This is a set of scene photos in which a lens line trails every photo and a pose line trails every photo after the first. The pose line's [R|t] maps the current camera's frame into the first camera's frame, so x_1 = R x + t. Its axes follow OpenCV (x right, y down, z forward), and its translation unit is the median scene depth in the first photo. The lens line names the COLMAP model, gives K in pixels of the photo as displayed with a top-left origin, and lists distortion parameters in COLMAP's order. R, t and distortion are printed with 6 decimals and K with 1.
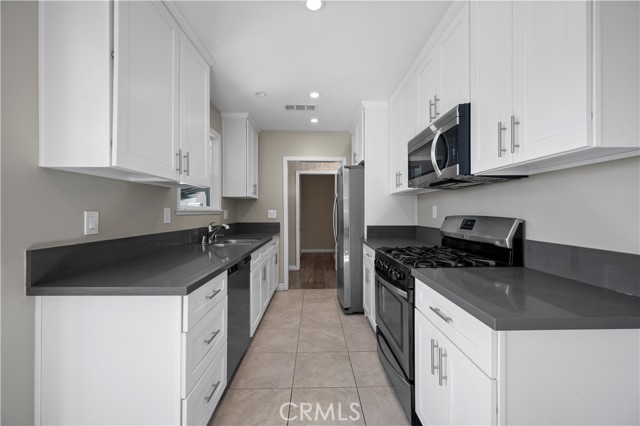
lens RADIAL K [[258.3, 0, 320.0], [0, 258.3, 213.0], [0, 0, 1]] dist [-0.024096, -0.000048]
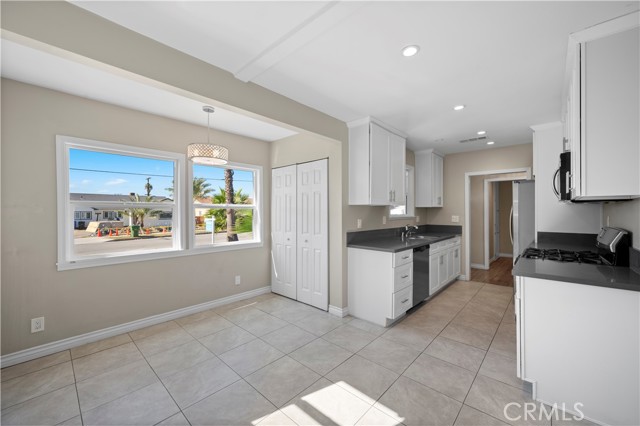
lens RADIAL K [[252.8, 0, 319.3], [0, 252.8, 208.7], [0, 0, 1]] dist [-0.000002, -0.000151]
pose [[0.729690, -0.006892, -0.683743, 0.247035], [-0.005636, 0.999855, -0.016093, -0.030992], [0.683755, 0.015596, 0.729545, -0.512671]]
